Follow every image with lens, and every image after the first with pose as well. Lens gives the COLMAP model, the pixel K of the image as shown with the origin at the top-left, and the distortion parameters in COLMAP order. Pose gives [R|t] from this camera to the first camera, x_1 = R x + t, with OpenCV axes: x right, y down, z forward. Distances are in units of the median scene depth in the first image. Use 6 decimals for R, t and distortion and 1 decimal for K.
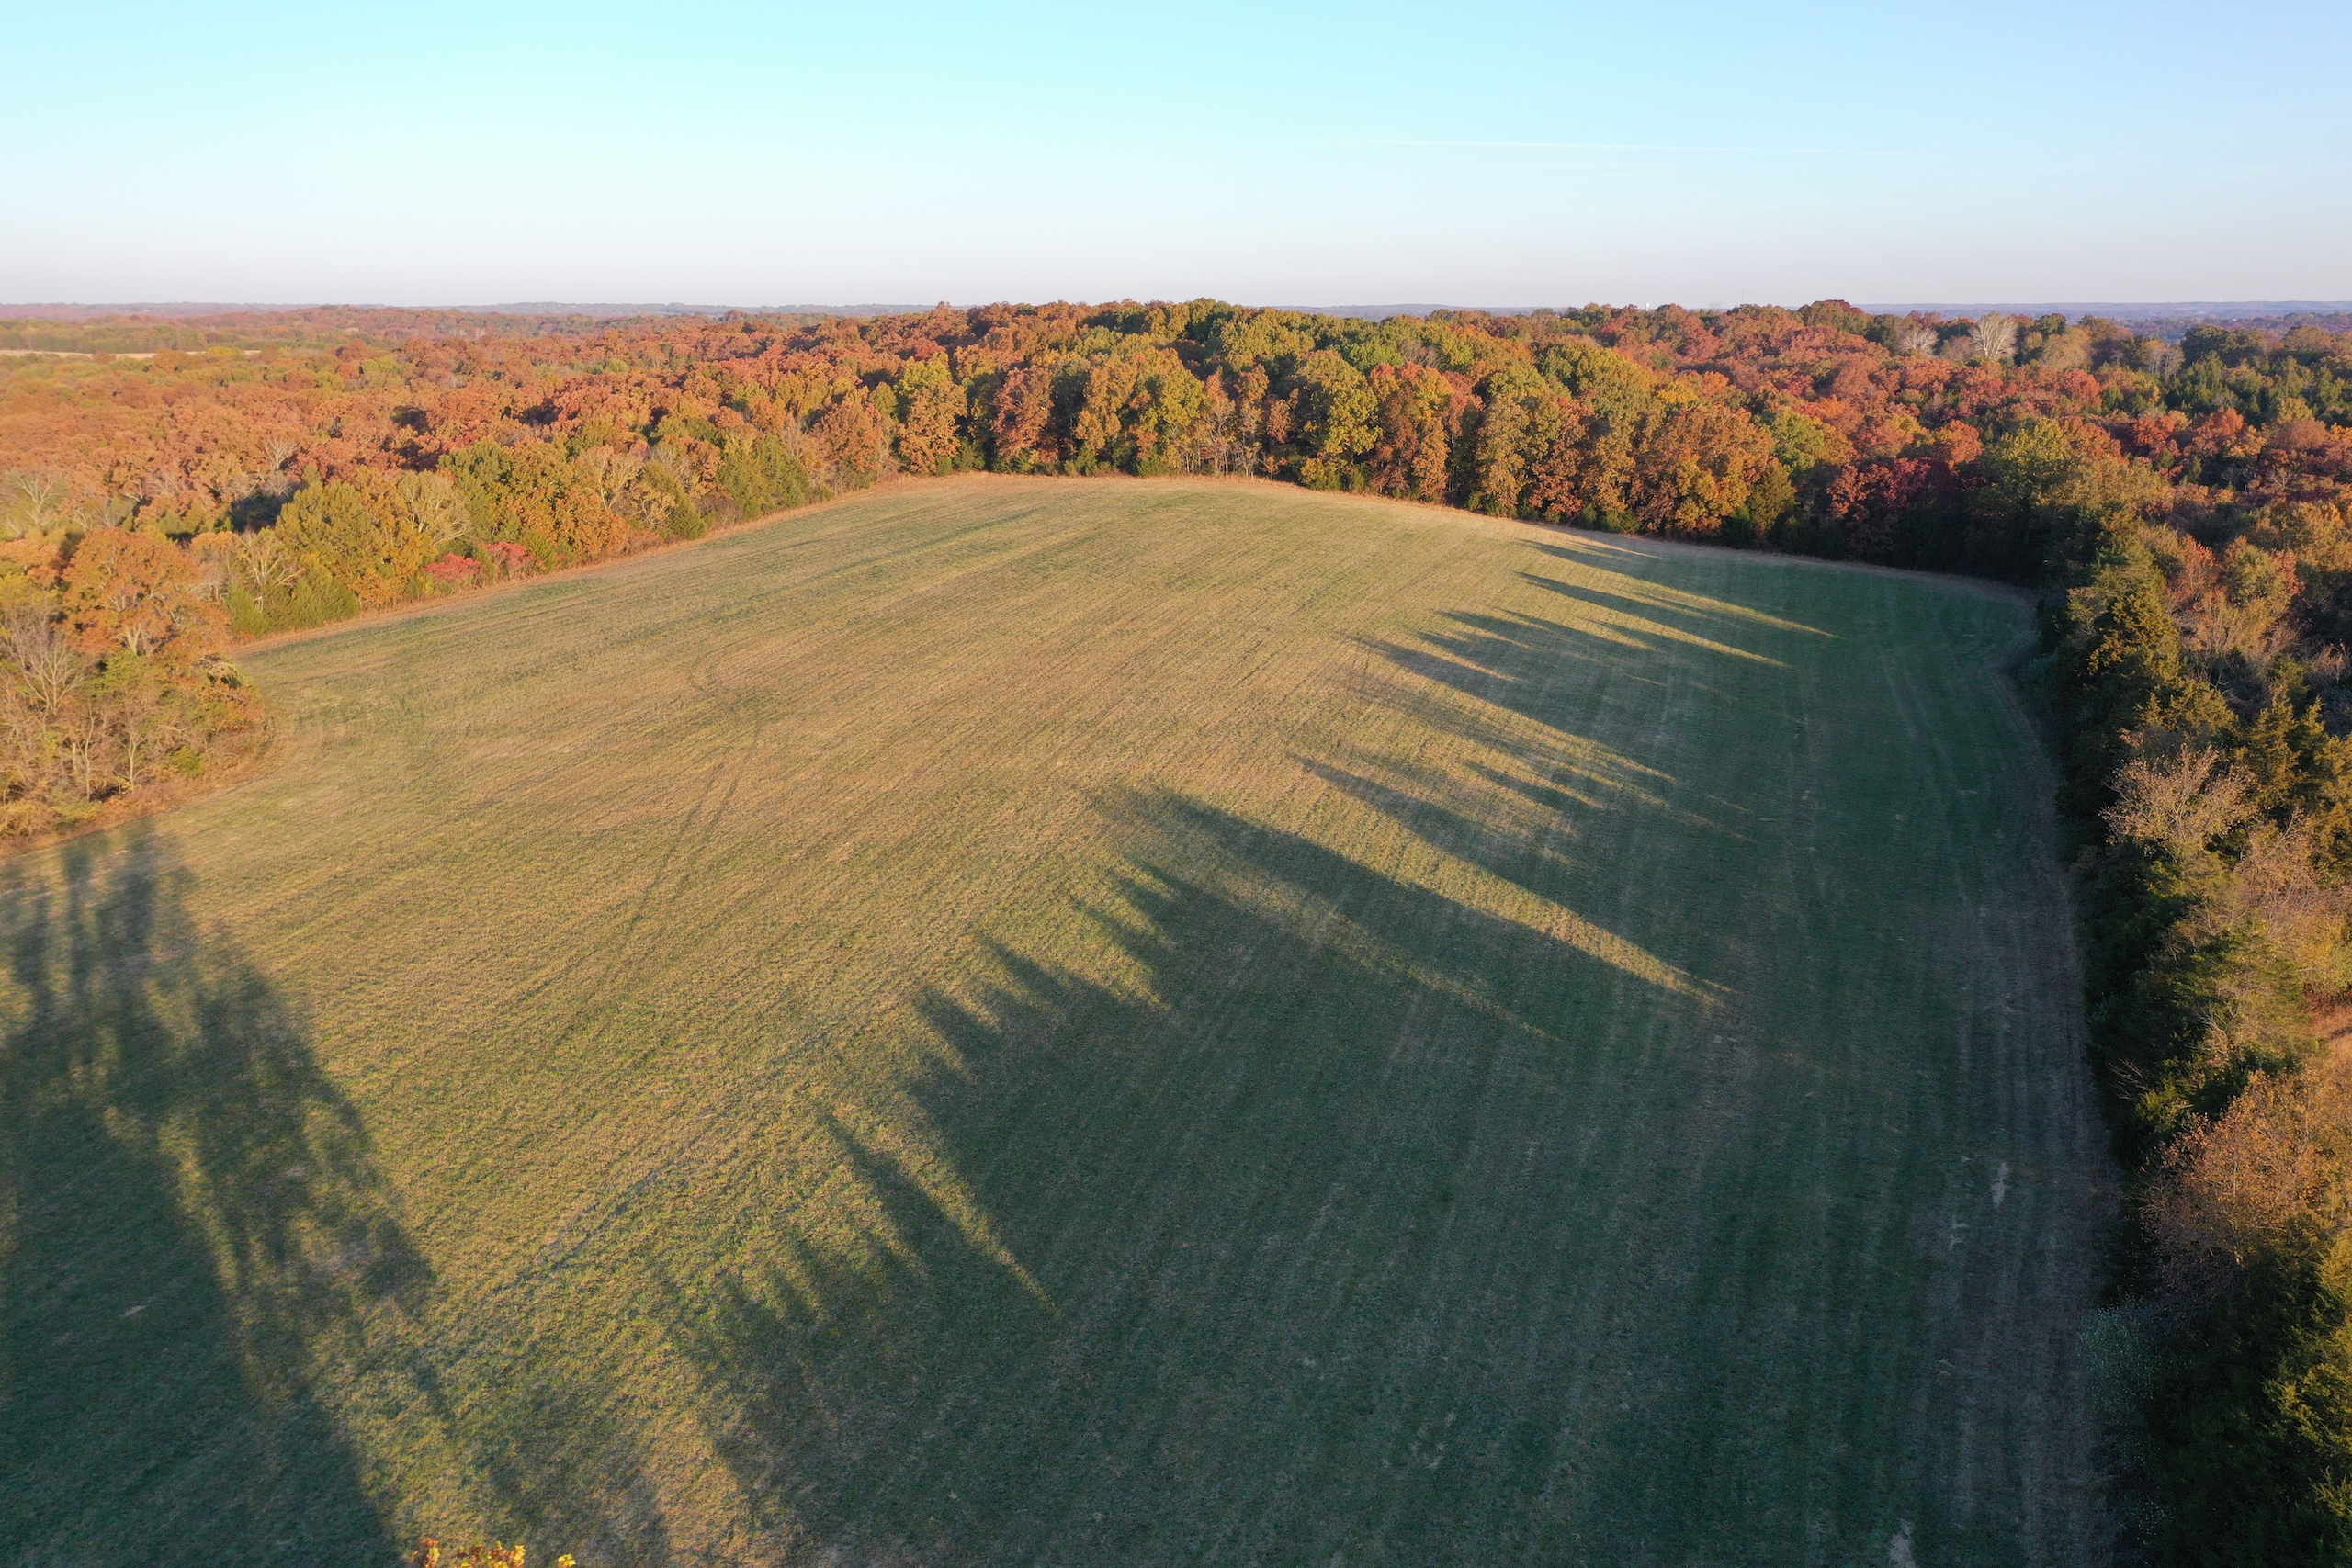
lens RADIAL K [[1862.4, 0, 1176.2], [0, 1862.4, 784.2], [0, 0, 1]] dist [0.009564, 0.002252]
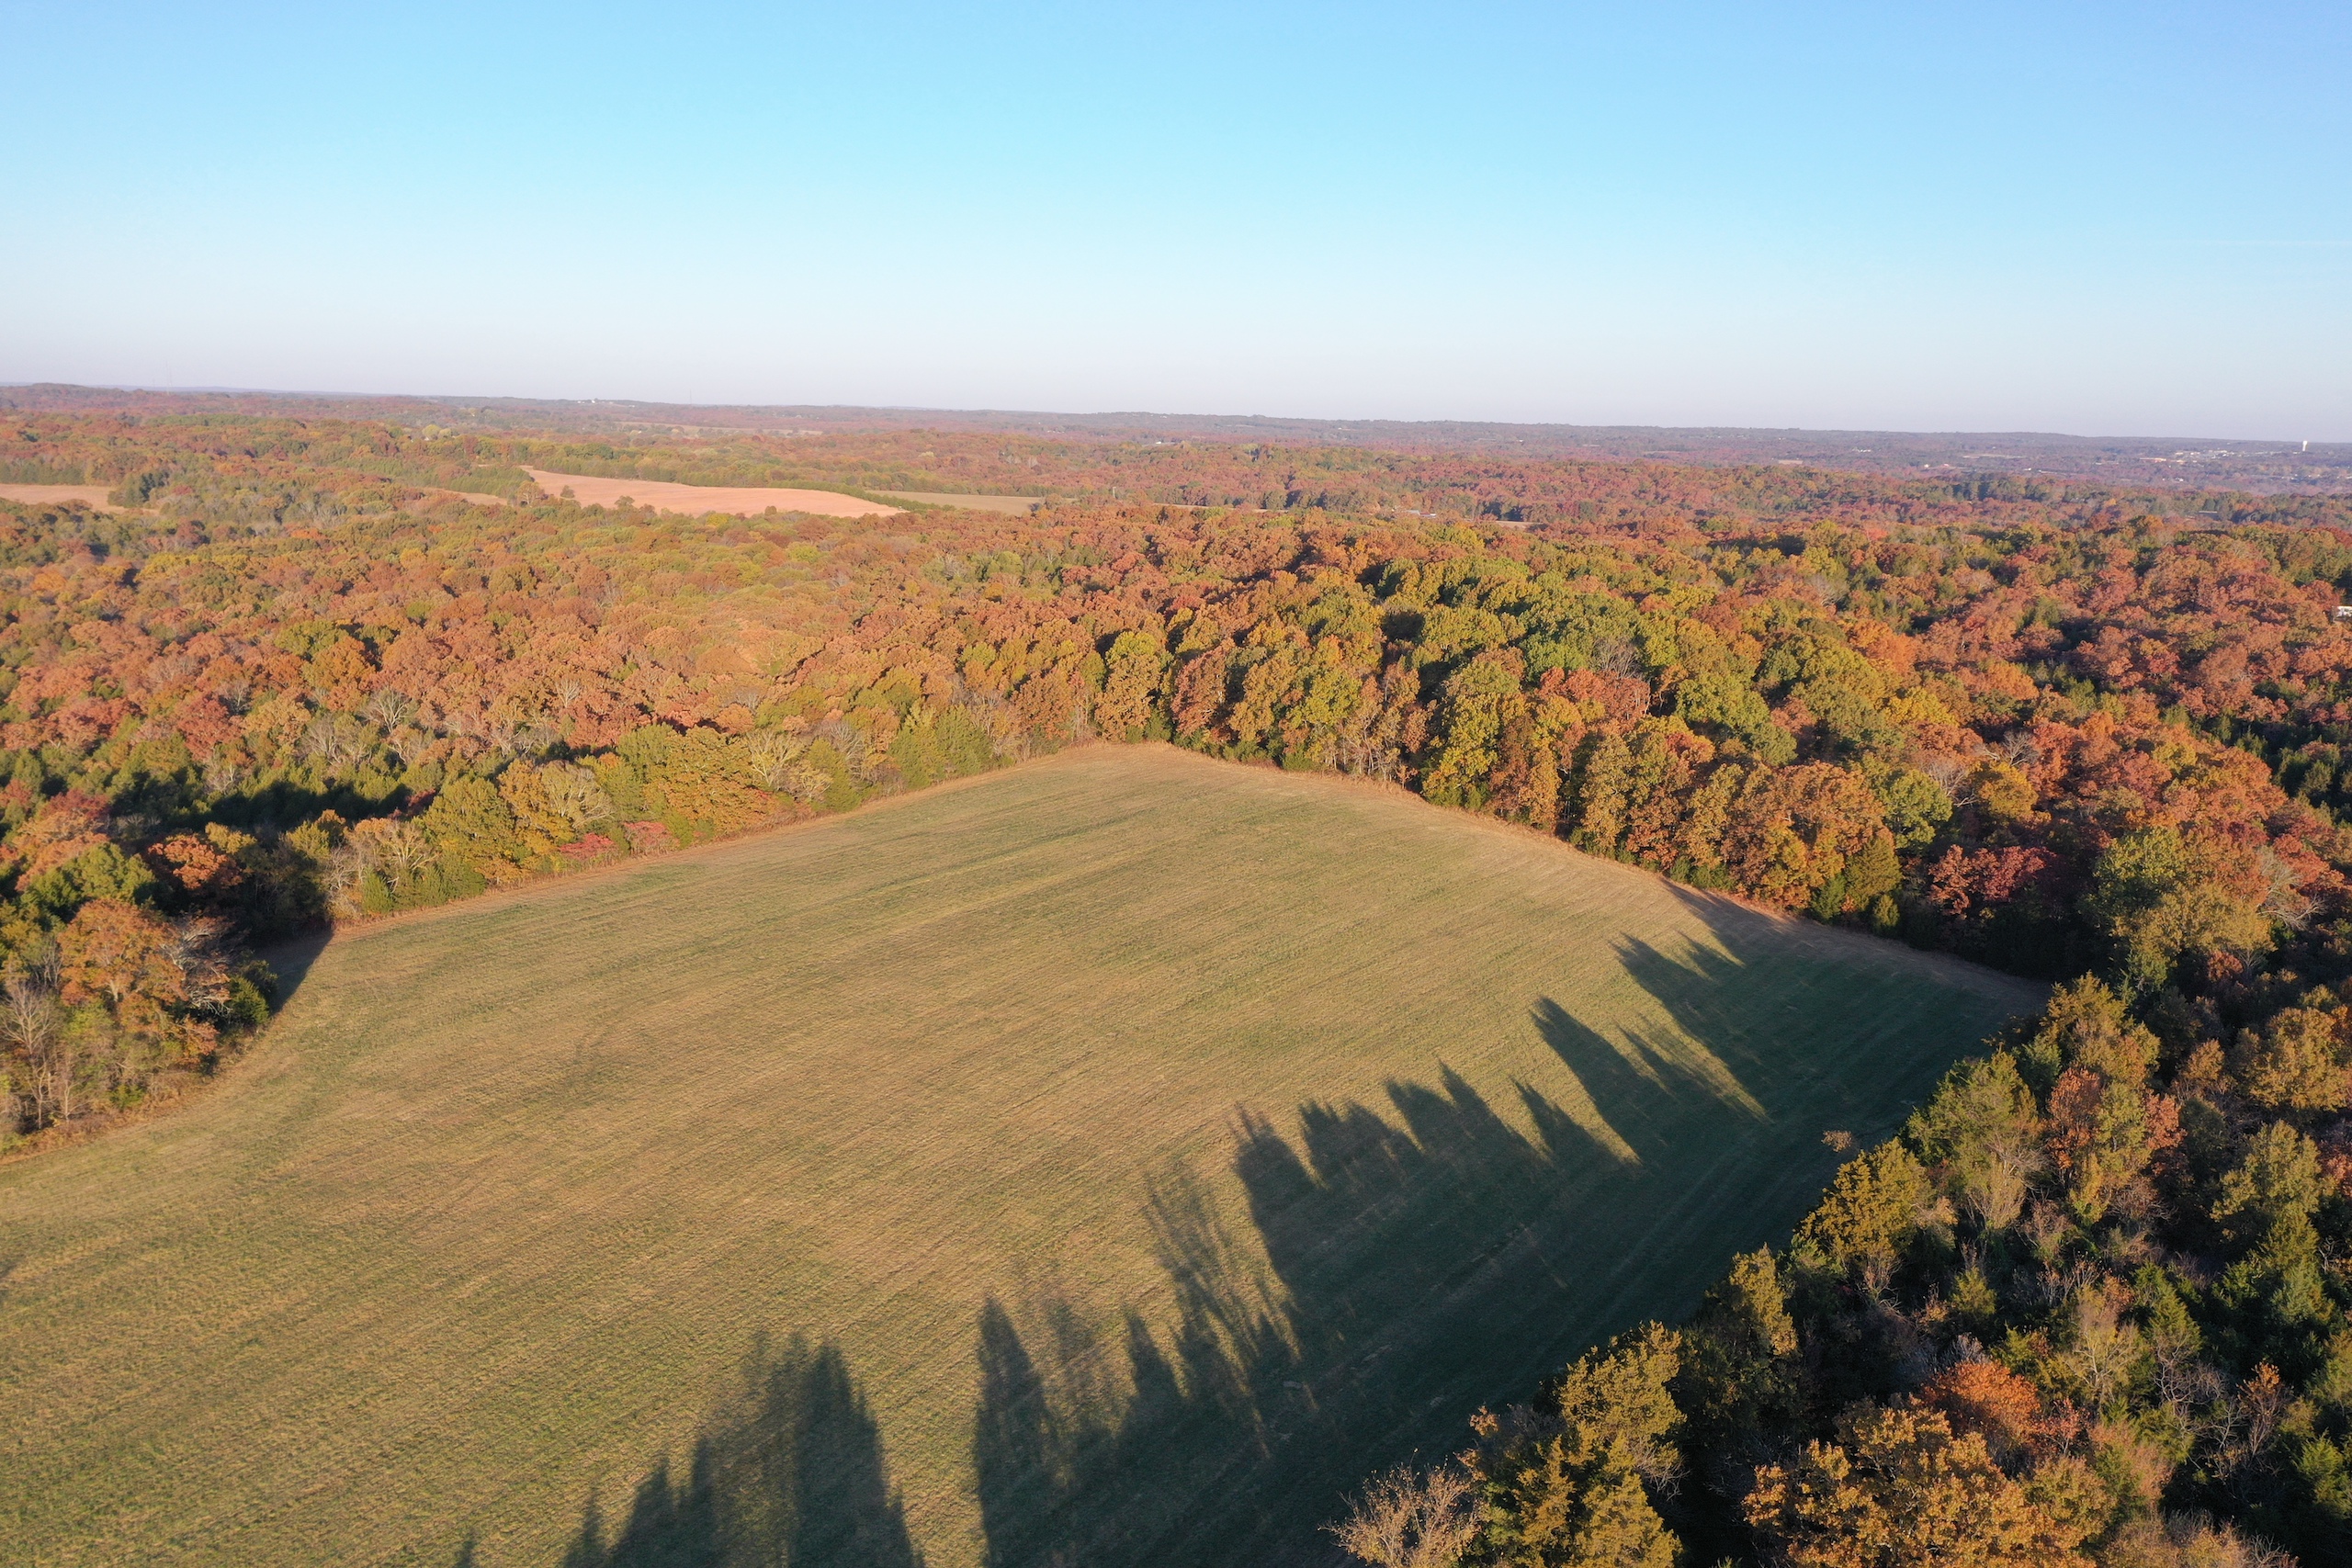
lens RADIAL K [[1862.4, 0, 1173.4], [0, 1862.4, 782.2], [0, 0, 1]] dist [0.009564, 0.002252]
pose [[0.954754, 0.079919, -0.286458, 0.229208], [-0.096938, 0.994240, -0.045710, -0.111532], [0.281155, 0.071410, 0.957002, -0.002574]]
